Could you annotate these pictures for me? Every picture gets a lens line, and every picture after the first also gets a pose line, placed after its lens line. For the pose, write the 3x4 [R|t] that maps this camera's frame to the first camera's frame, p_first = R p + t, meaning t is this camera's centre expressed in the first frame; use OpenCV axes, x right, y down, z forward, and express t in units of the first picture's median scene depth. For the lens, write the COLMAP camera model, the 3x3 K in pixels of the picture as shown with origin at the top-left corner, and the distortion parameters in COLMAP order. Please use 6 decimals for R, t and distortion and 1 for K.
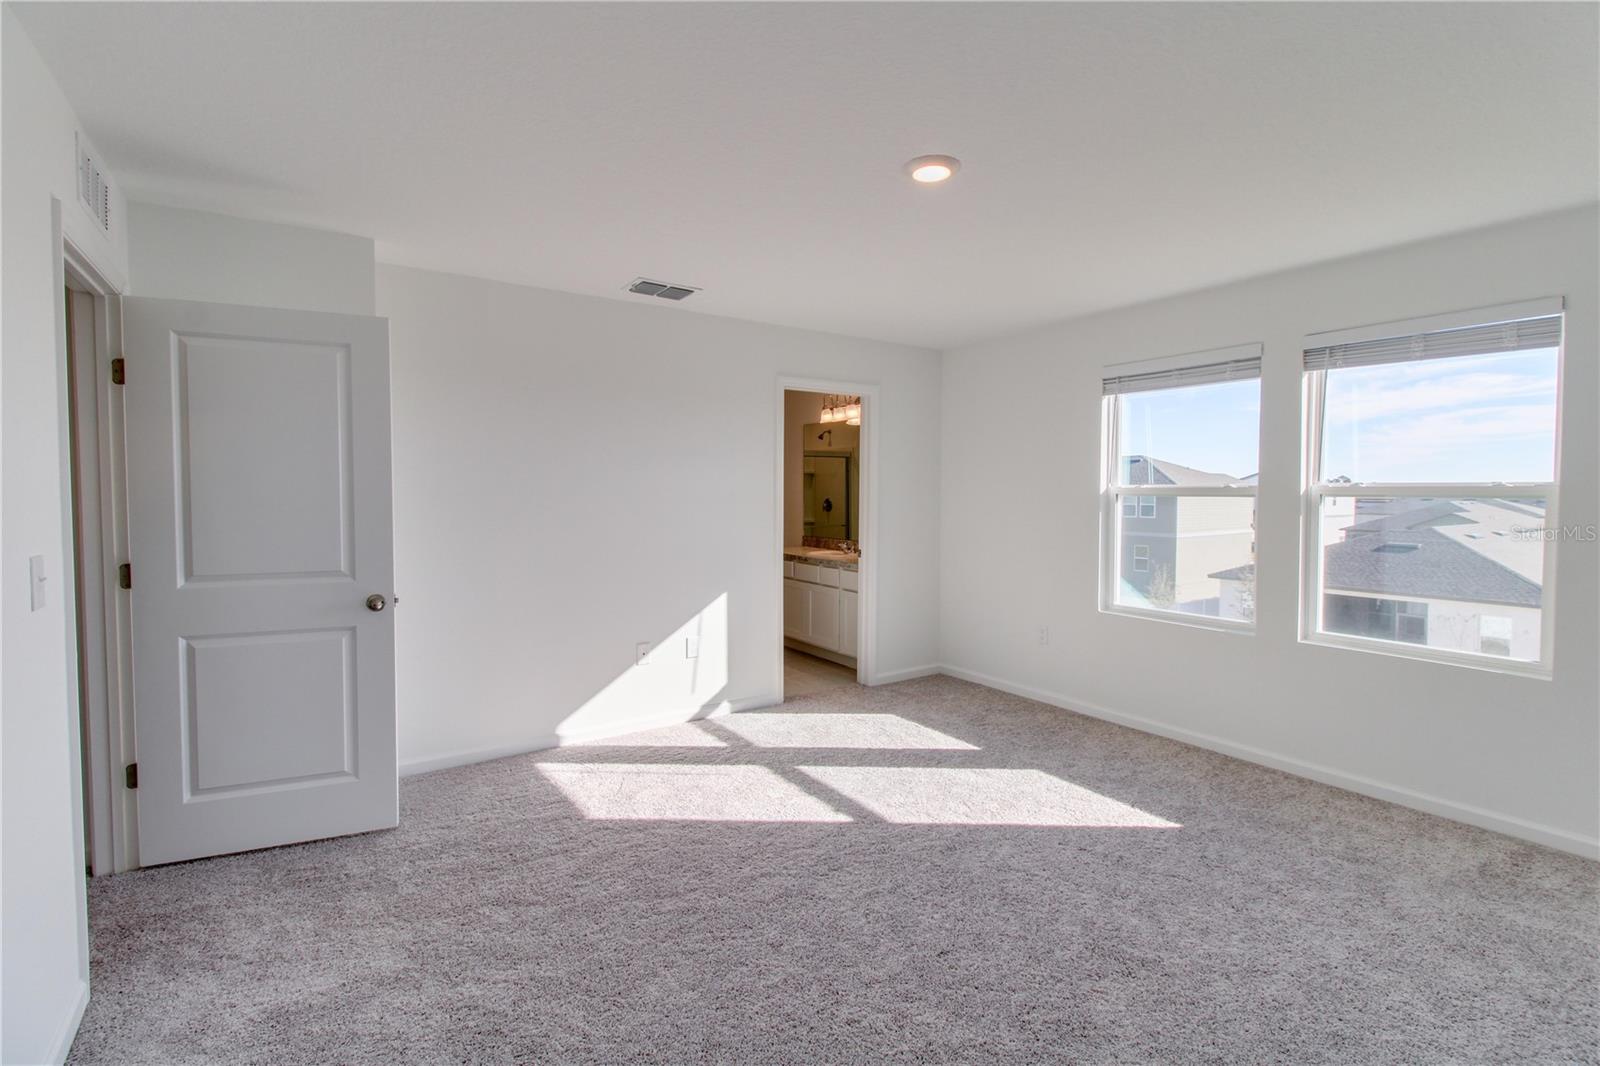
lens RADIAL K [[731.9, 0, 792.3], [0, 731.9, 524.1], [0, 0, 1]] dist [0.004688, -0.004599]
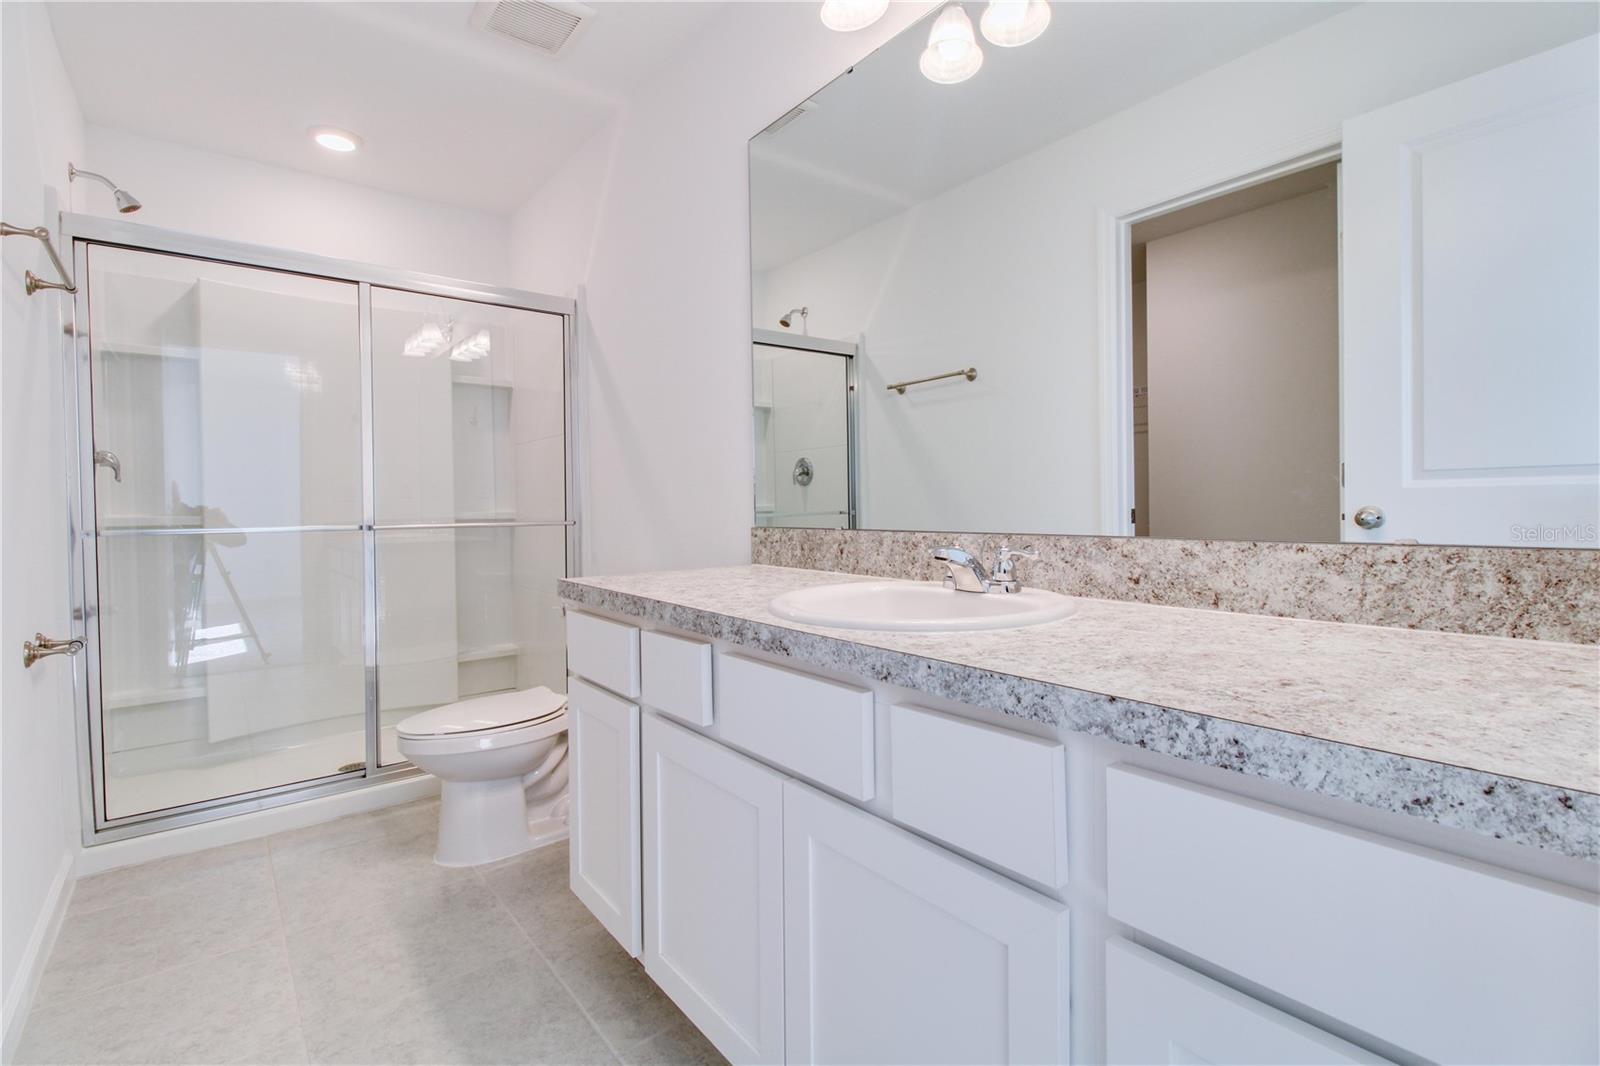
lens RADIAL K [[731.9, 0, 799.2], [0, 731.9, 521.7], [0, 0, 1]] dist [0.004688, -0.004599]
pose [[0.996043, -0.015011, 0.087601, 0.013307], [0.017394, 0.999497, -0.026500, 0.037112], [-0.087159, 0.027919, 0.995803, 1.229779]]
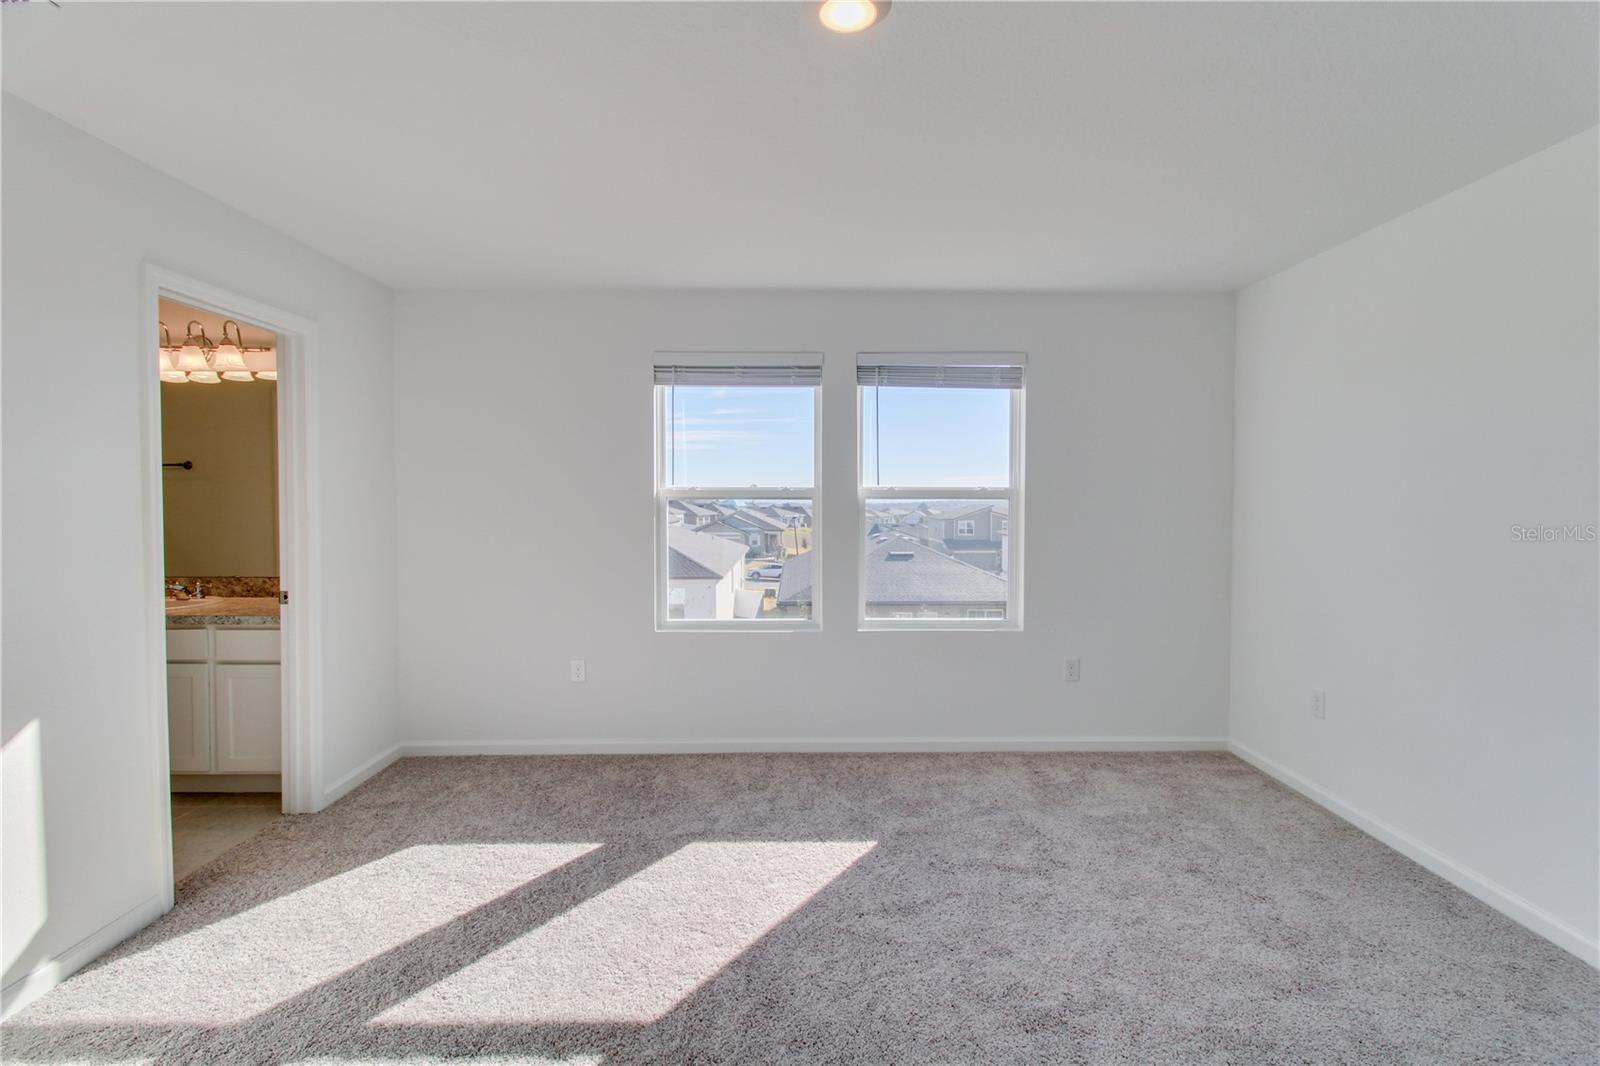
lens RADIAL K [[731.9, 0, 800.1], [0, 731.9, 519.4], [0, 0, 1]] dist [0.004688, -0.004599]
pose [[0.536786, -0.025800, 0.843324, -0.236976], [0.038859, 0.999228, 0.005836, -0.013965], [-0.842823, 0.029638, 0.537374, 0.409578]]
